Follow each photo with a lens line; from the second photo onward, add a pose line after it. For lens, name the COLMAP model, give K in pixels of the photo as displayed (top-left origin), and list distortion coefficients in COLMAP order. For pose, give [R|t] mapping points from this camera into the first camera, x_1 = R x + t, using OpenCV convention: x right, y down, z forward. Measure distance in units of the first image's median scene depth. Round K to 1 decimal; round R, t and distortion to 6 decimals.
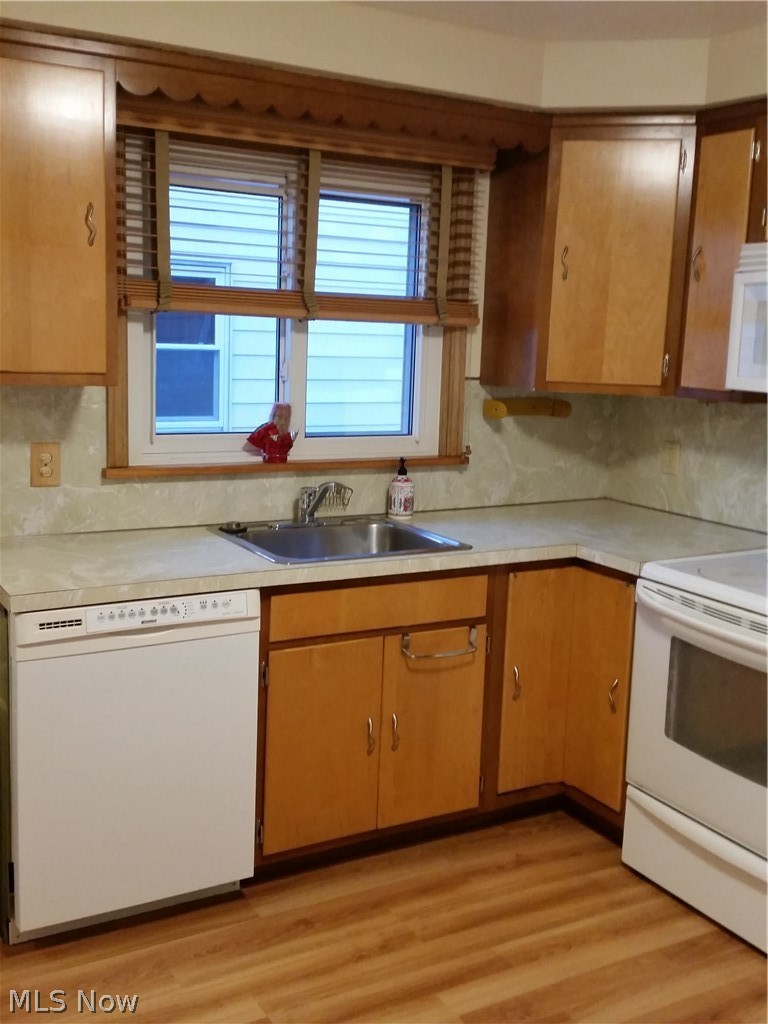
lens RADIAL K [[1008.0, 0, 383.7], [0, 1008.0, 517.5], [0, 0, 1]] dist [0.010209, -0.010312]
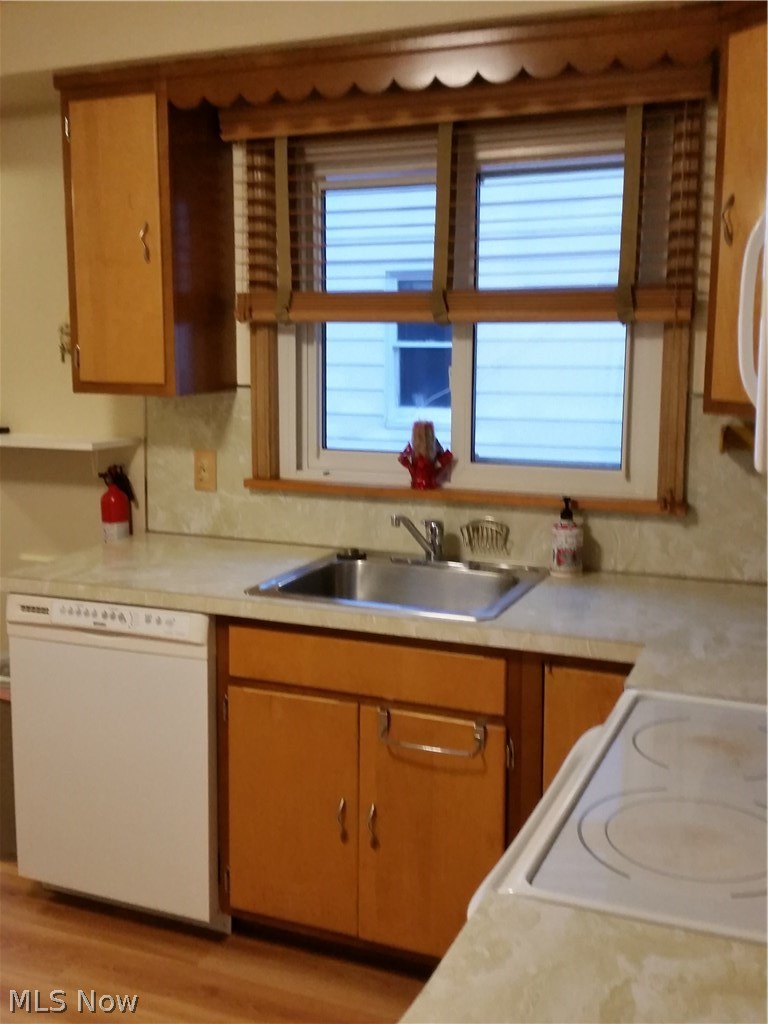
lens RADIAL K [[1086.6, 0, 384.0], [0, 1086.6, 512.0], [0, 0, 1]] dist [0.053540, 0.001835]
pose [[0.617082, 0.100446, -0.780462, 0.678027], [-0.117580, 0.992455, 0.034763, -0.070416], [0.778065, 0.070315, 0.624237, 0.433415]]
